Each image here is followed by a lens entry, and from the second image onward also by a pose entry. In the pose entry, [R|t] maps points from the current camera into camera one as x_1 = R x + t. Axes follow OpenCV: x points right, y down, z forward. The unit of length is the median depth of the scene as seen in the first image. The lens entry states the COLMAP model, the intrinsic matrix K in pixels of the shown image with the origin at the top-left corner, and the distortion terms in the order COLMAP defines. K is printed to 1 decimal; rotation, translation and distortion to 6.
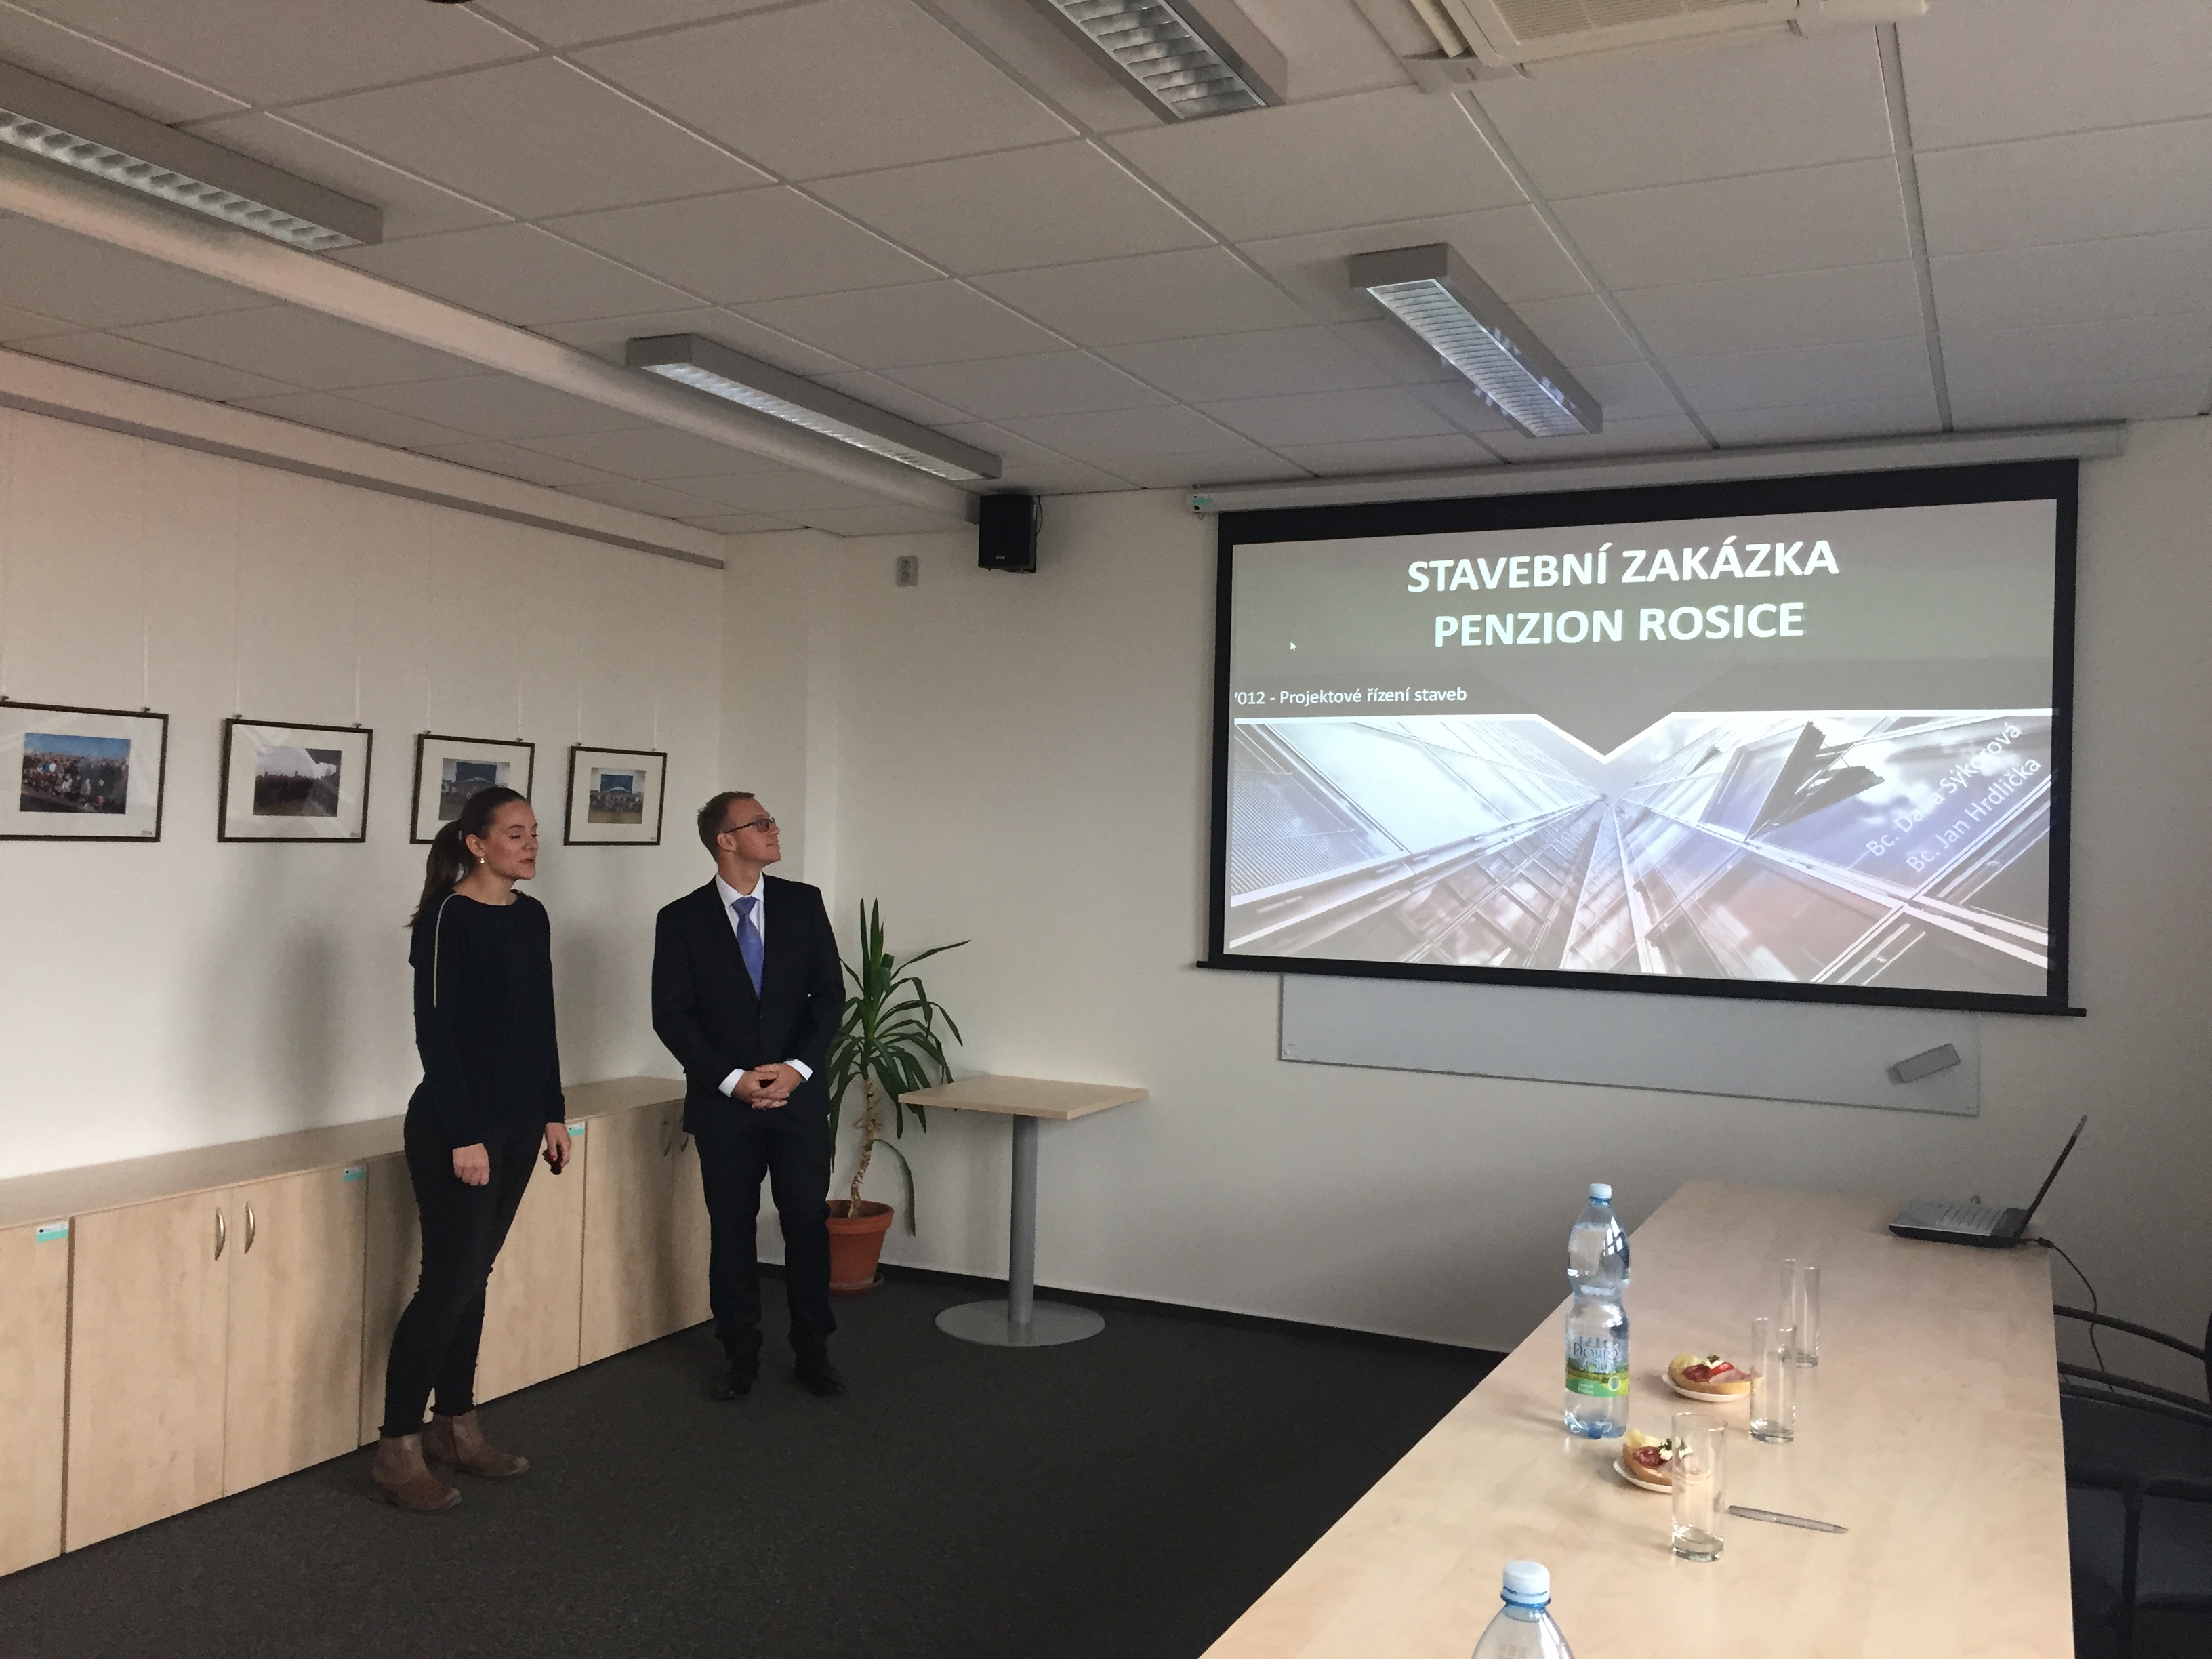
lens RADIAL K [[1890.5, 0, 1118.5], [0, 1890.5, 850.4], [0, 0, 1]] dist [0.067908, -0.046250]
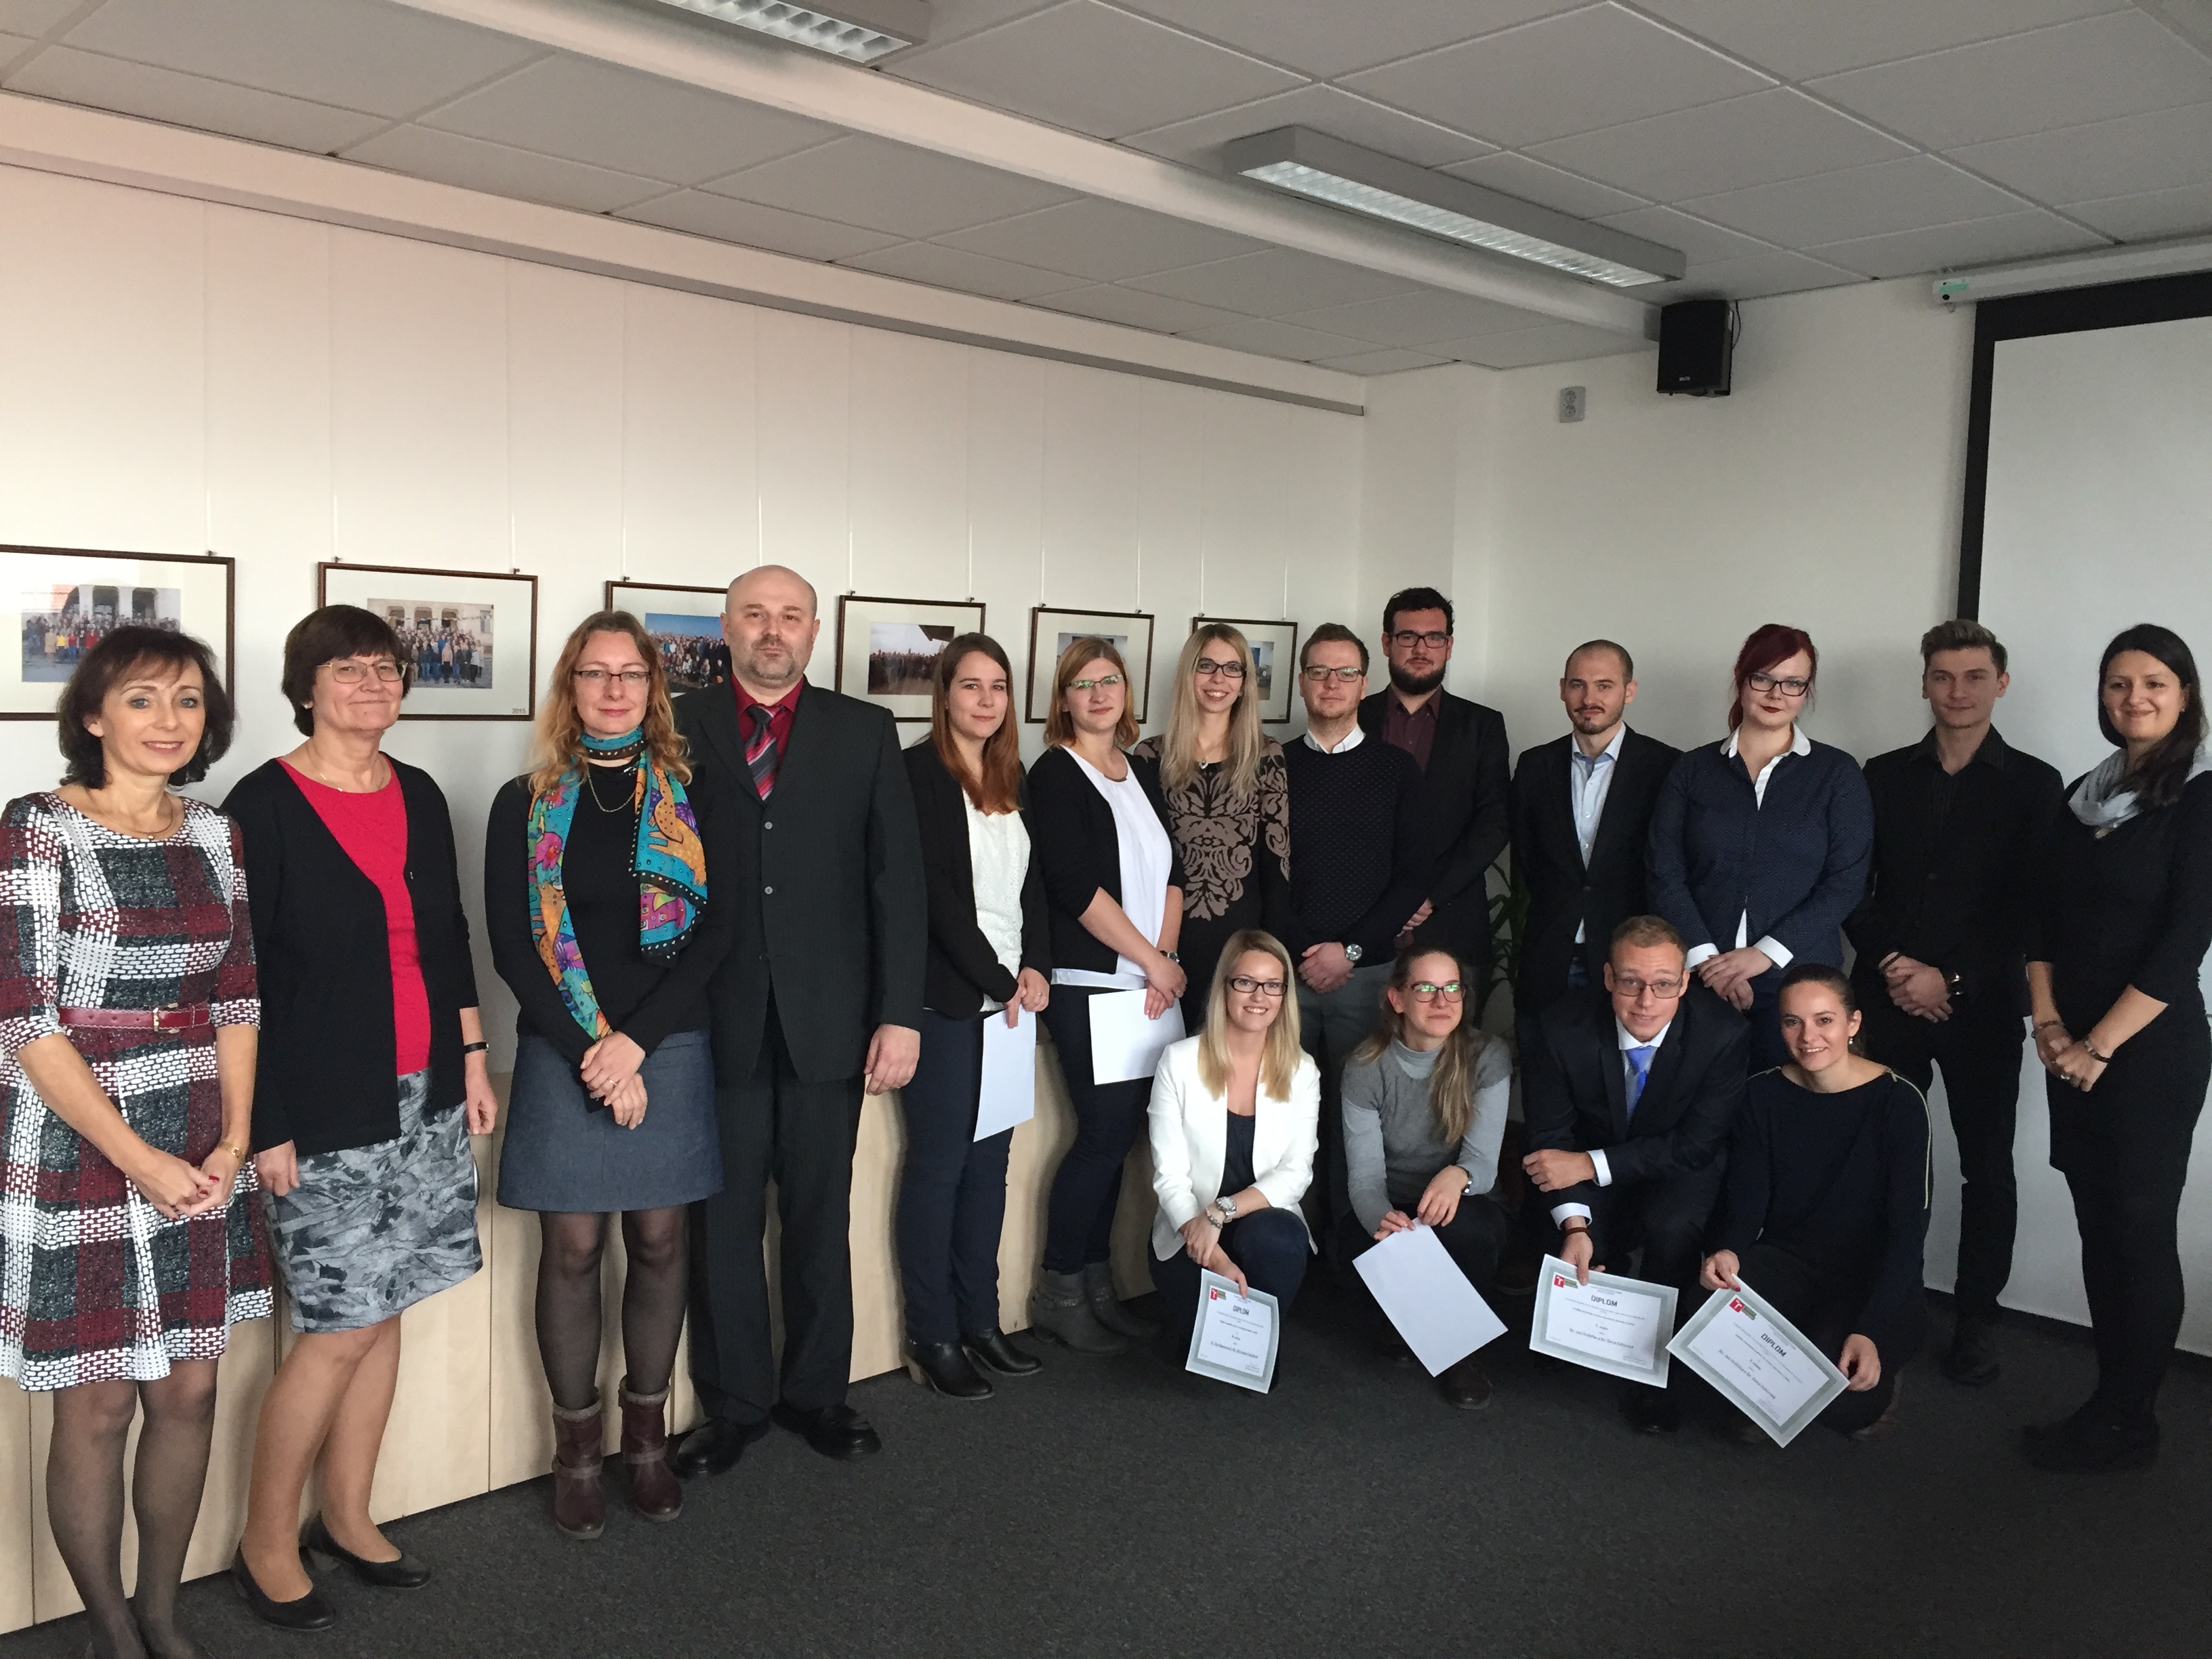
lens RADIAL K [[1903.7, 0, 1099.0], [0, 1903.7, 837.6], [0, 0, 1]] dist [0.086328, -0.115788]
pose [[0.932272, 0.024360, -0.360936, 0.011077], [-0.001990, 0.998061, 0.062219, -0.006594], [0.361751, -0.057287, 0.930513, 0.142165]]
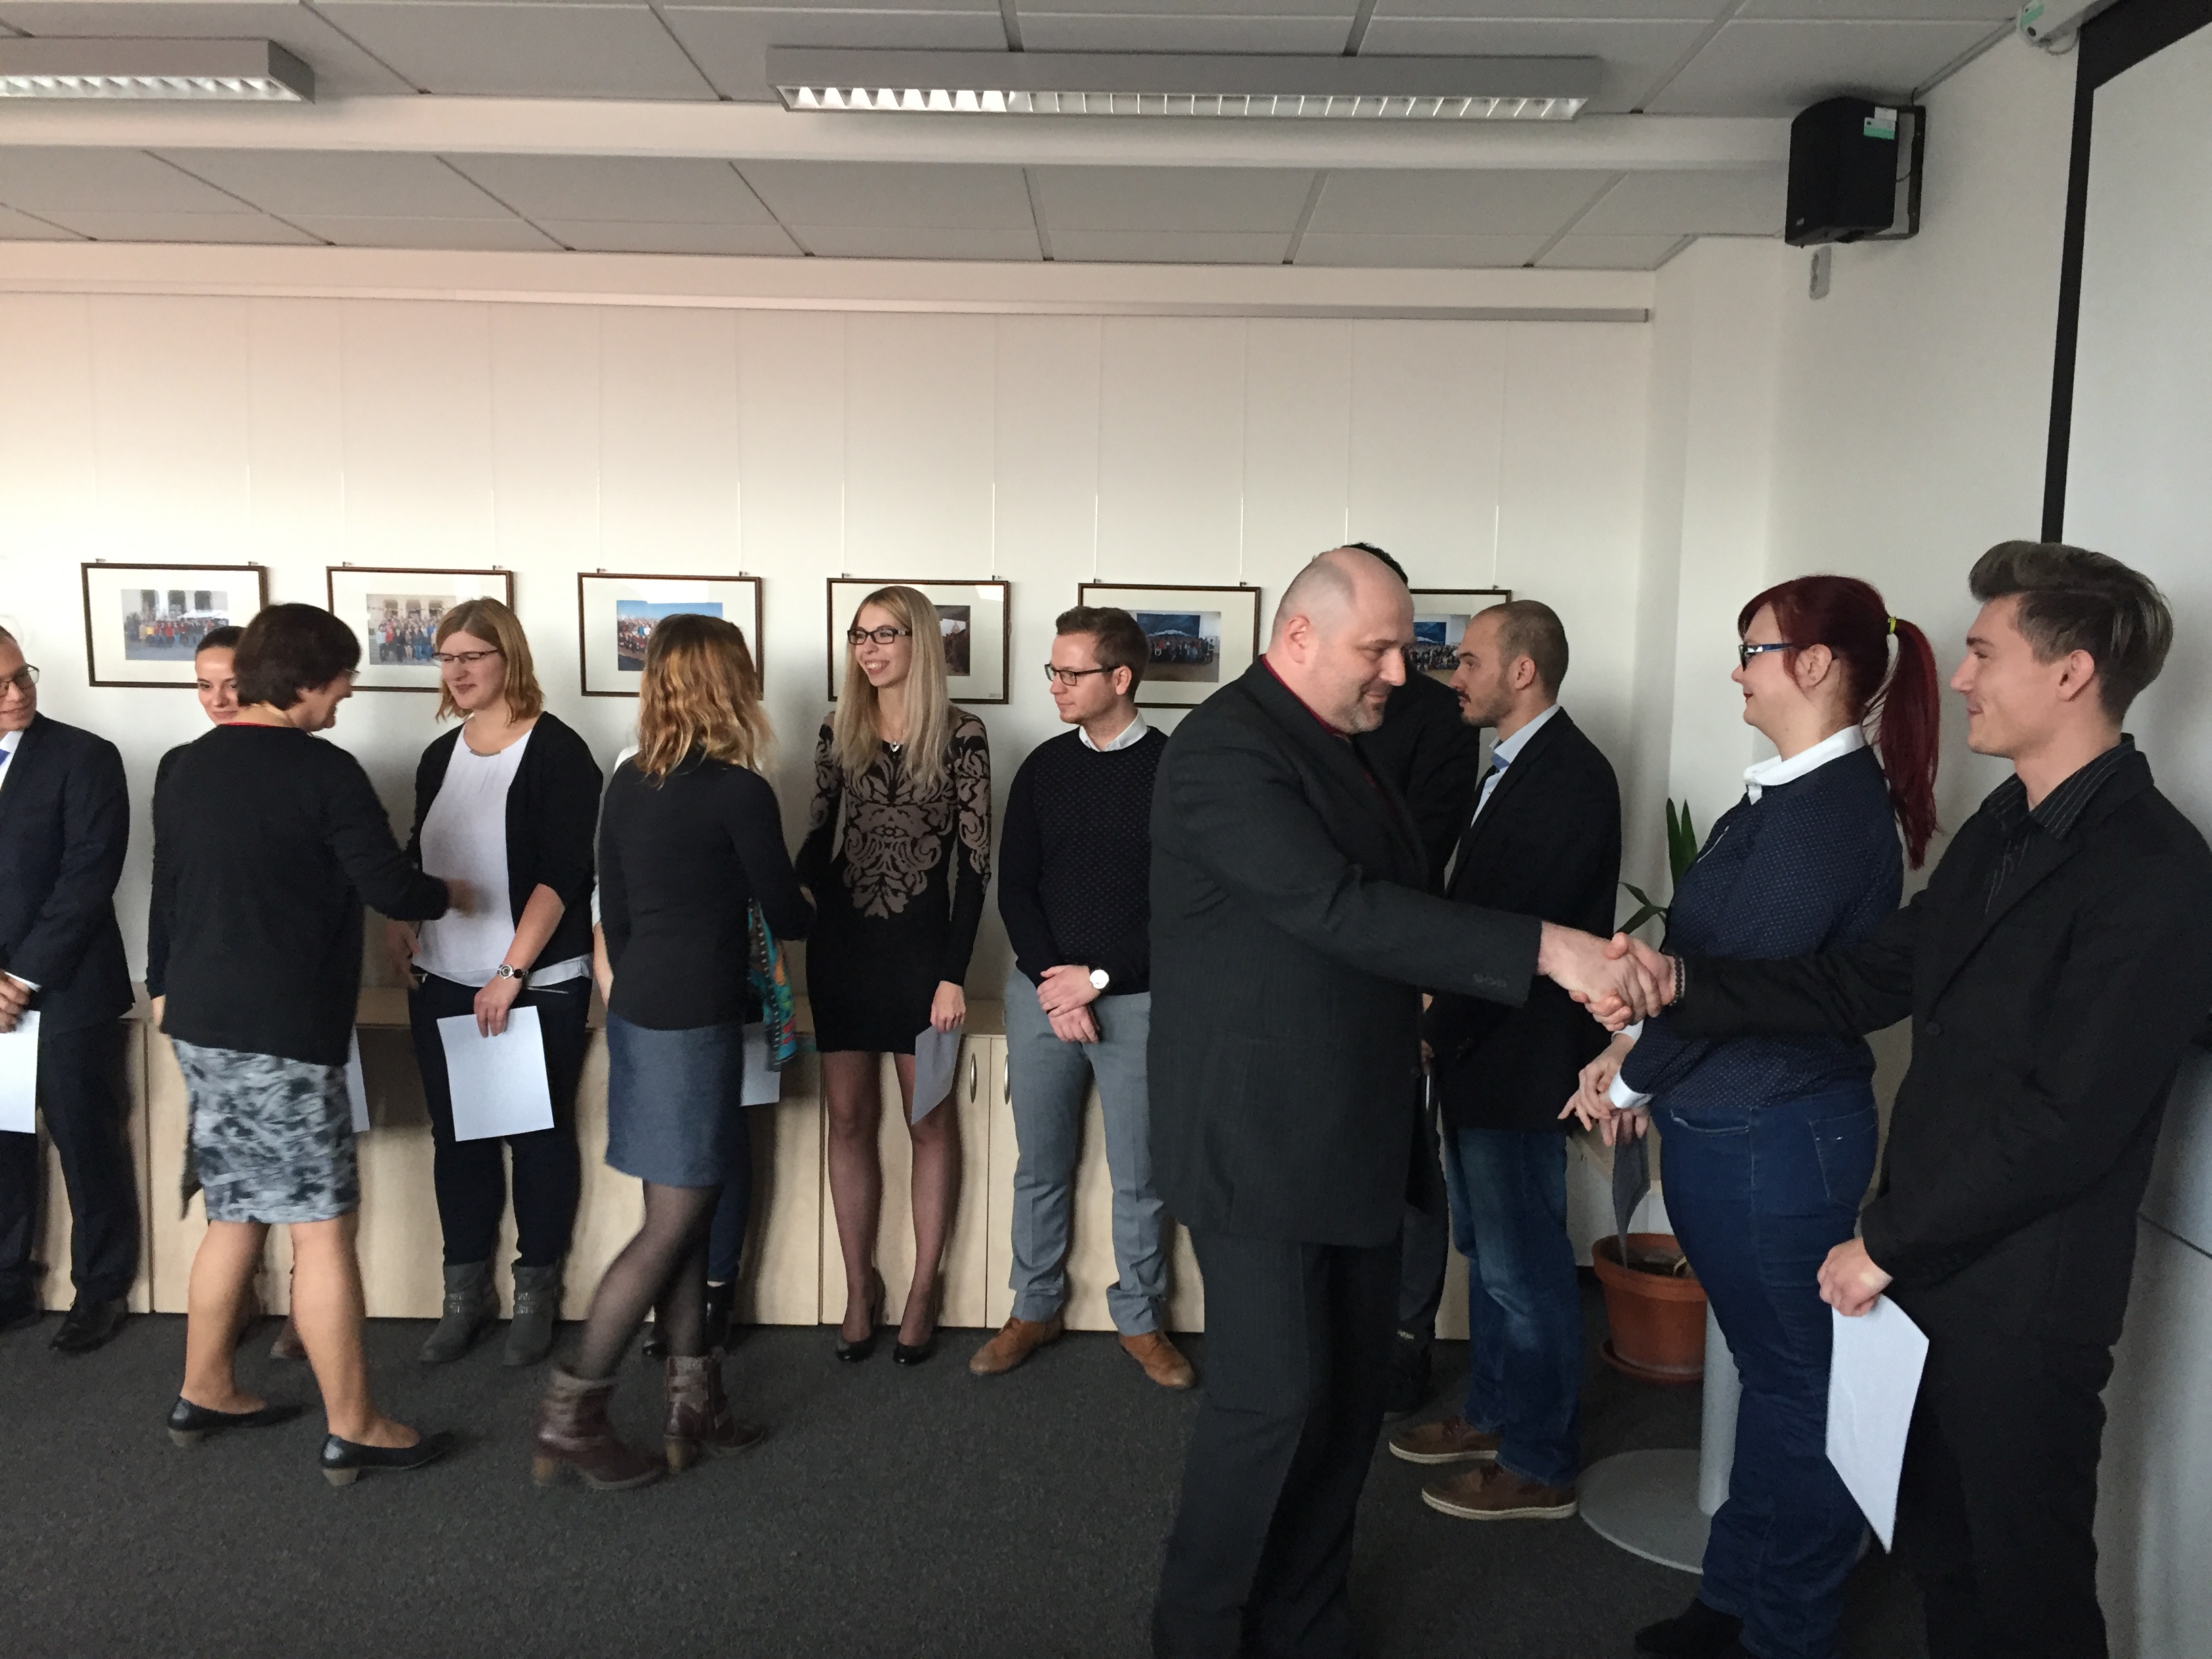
lens RADIAL K [[1903.7, 0, 1102.6], [0, 1903.7, 840.8], [0, 0, 1]] dist [0.086328, -0.115788]
pose [[0.418427, 0.069409, -0.905595, 0.528064], [-0.017399, 0.997505, 0.068414, -0.002659], [0.908084, -0.012870, 0.418591, 0.741902]]
